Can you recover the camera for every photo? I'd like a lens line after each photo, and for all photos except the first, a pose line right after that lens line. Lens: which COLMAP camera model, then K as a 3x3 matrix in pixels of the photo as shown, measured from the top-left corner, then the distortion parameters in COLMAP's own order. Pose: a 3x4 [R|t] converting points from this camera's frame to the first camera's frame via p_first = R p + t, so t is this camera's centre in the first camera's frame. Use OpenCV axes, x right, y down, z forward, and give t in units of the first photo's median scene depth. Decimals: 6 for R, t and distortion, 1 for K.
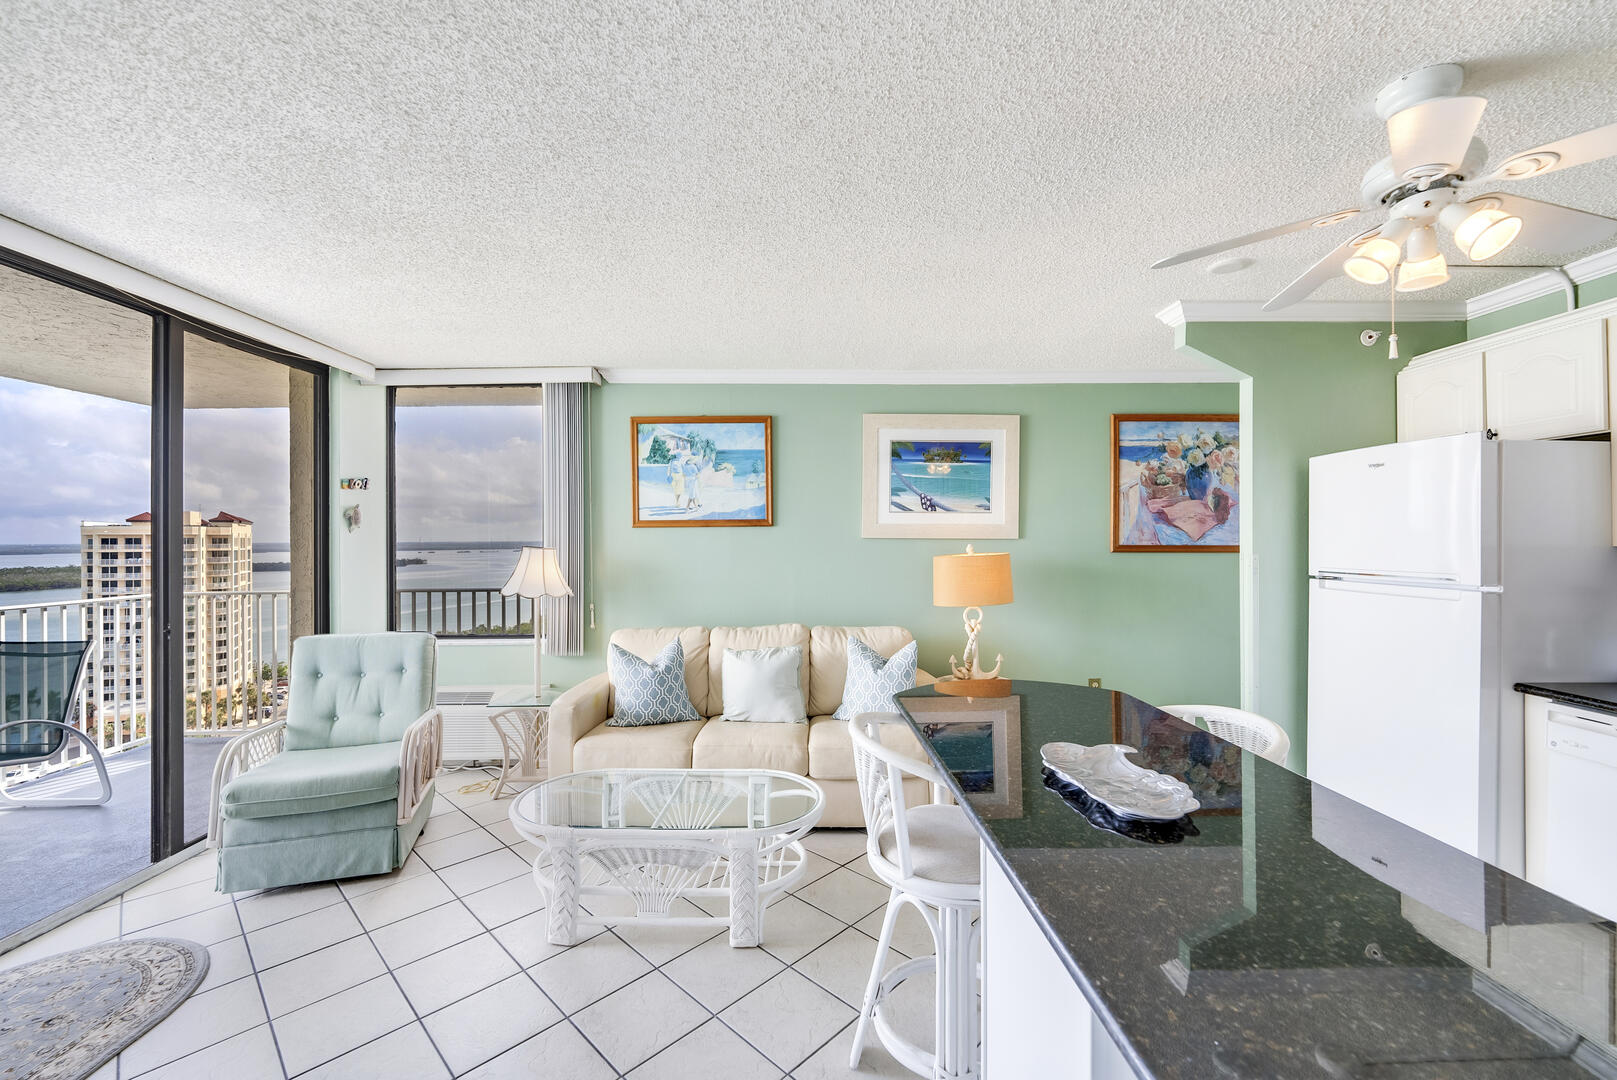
lens RADIAL K [[659.4, 0, 810.0], [0, 659.4, 540.1], [0, 0, 1]] dist [0.001827, -0.001439]
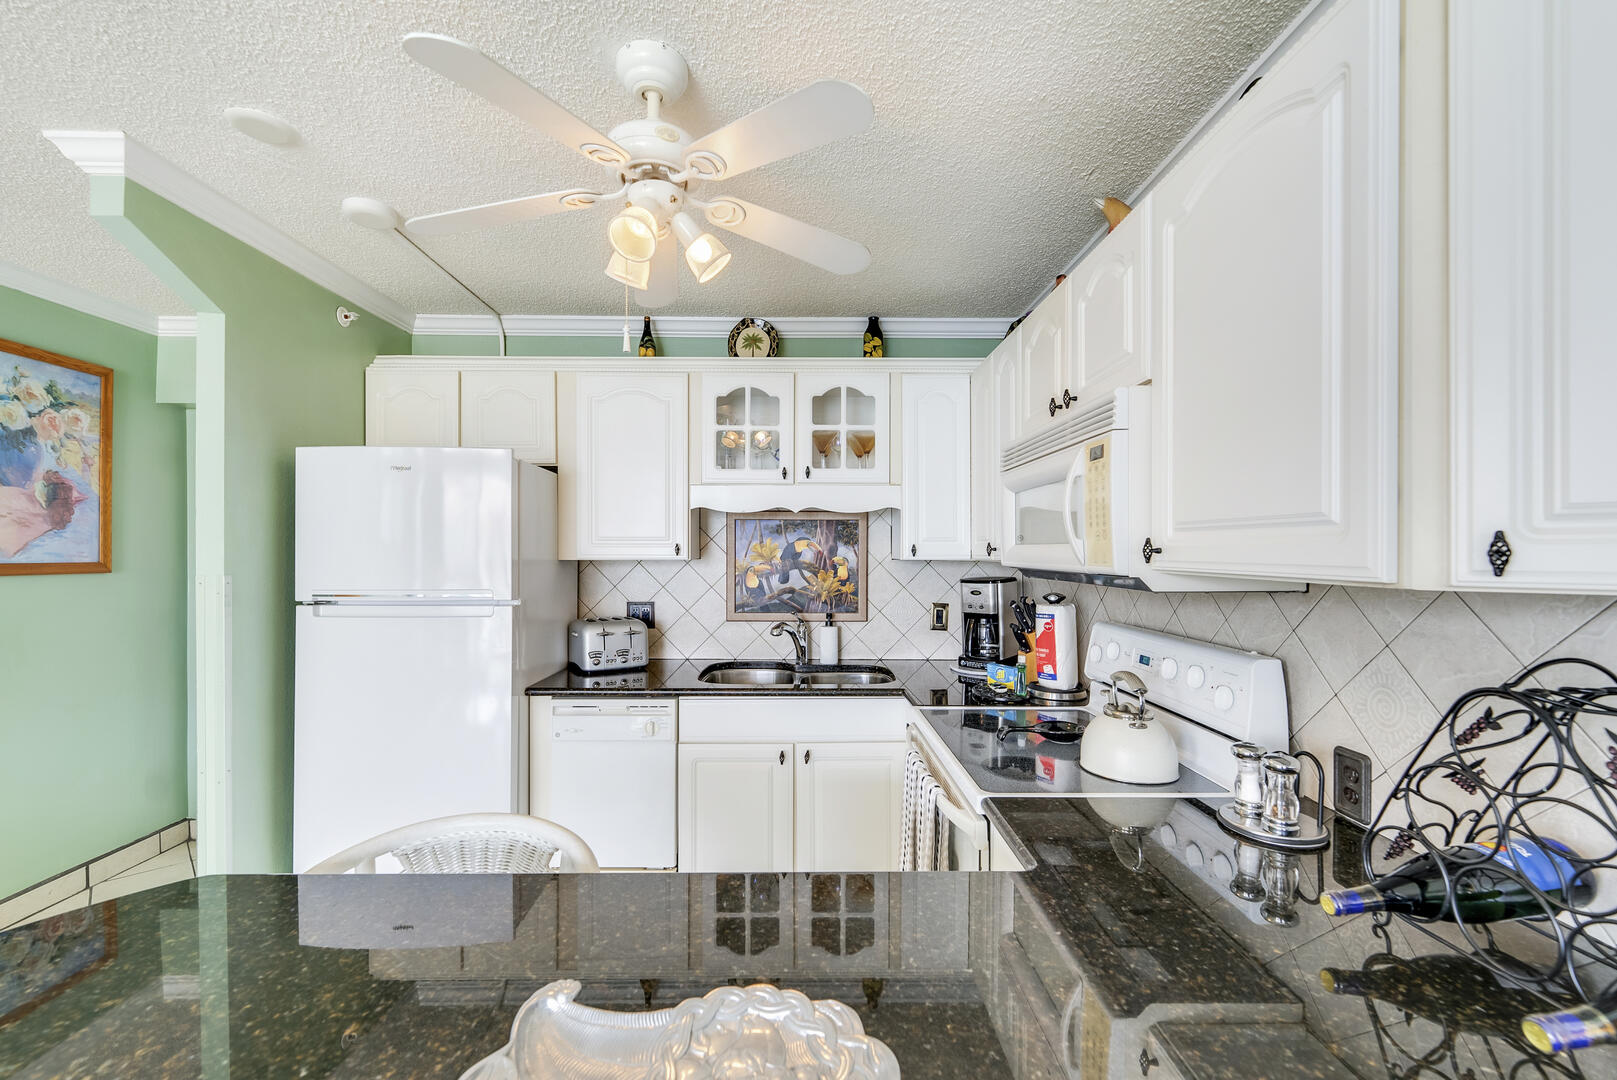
lens RADIAL K [[659.4, 0, 802.0], [0, 659.4, 550.1], [0, 0, 1]] dist [0.001827, -0.001439]
pose [[0.007291, 0.003803, 0.999966, 0.000269], [-0.000329, 0.999993, -0.003801, -0.002218], [-0.999973, -0.000302, 0.007292, 0.306045]]
